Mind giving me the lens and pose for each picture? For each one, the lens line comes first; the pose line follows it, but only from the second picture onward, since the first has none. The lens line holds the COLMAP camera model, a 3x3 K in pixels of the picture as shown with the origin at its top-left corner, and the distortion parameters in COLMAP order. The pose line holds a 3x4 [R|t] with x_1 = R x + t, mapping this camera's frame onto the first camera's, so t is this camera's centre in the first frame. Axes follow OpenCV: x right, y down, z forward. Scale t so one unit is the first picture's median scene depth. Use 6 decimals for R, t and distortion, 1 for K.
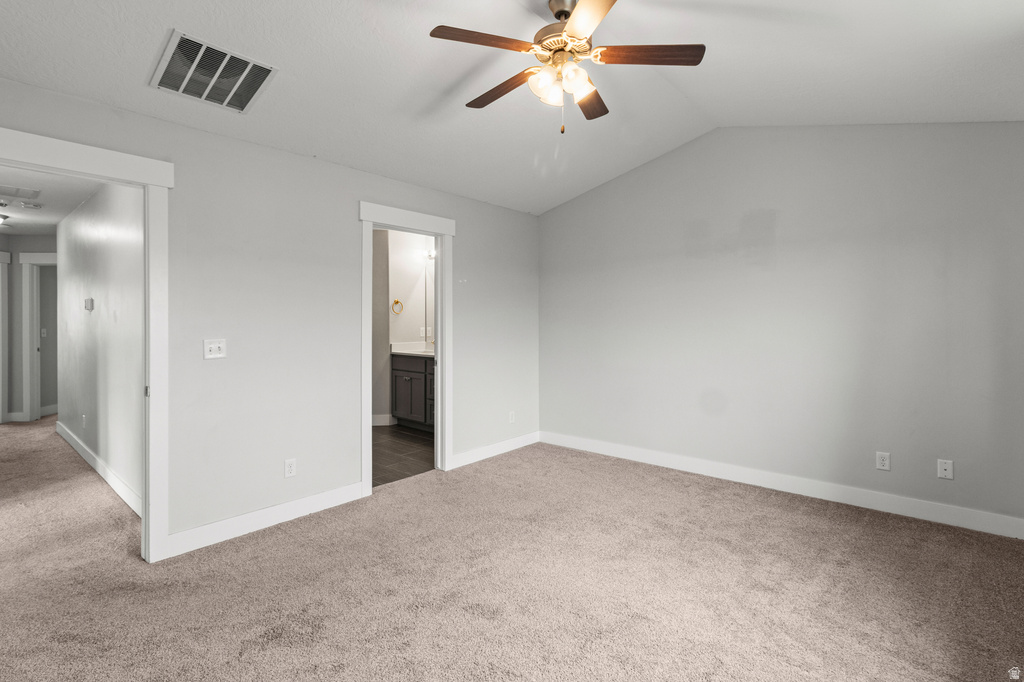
lens RADIAL K [[480.6, 0, 513.2], [0, 480.6, 317.8], [0, 0, 1]] dist [0.001060, 0.000398]
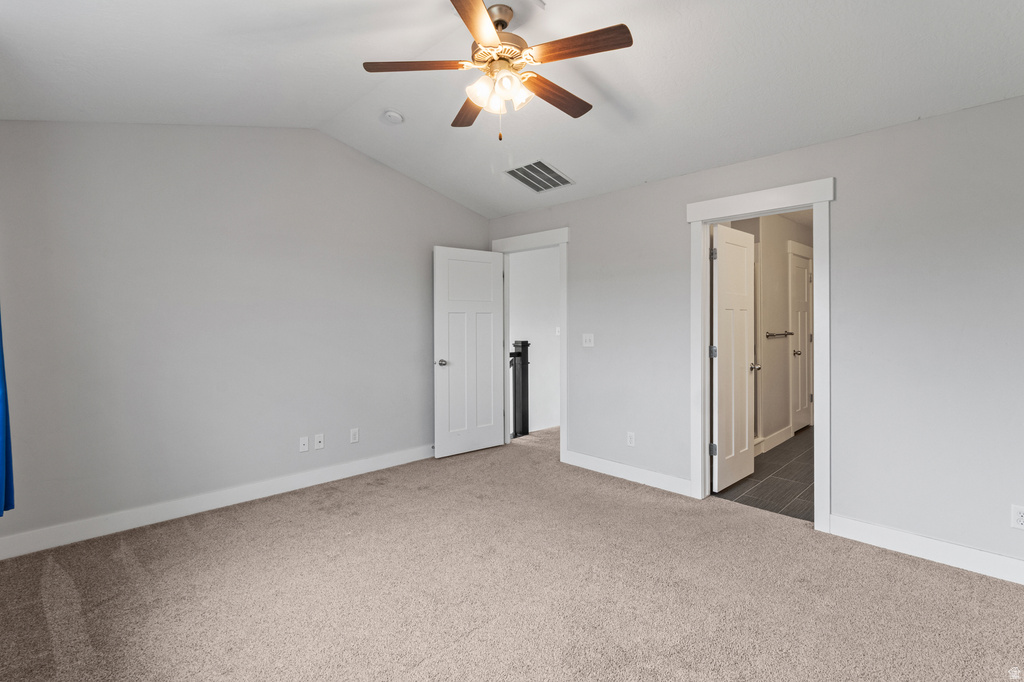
lens RADIAL K [[480.6, 0, 513.2], [0, 480.6, 317.8], [0, 0, 1]] dist [0.001060, 0.000398]
pose [[-0.078620, -0.012976, -0.996820, 0.964581], [0.003223, 0.999907, -0.013271, 0.013808], [0.996899, -0.004256, -0.078571, 0.943418]]
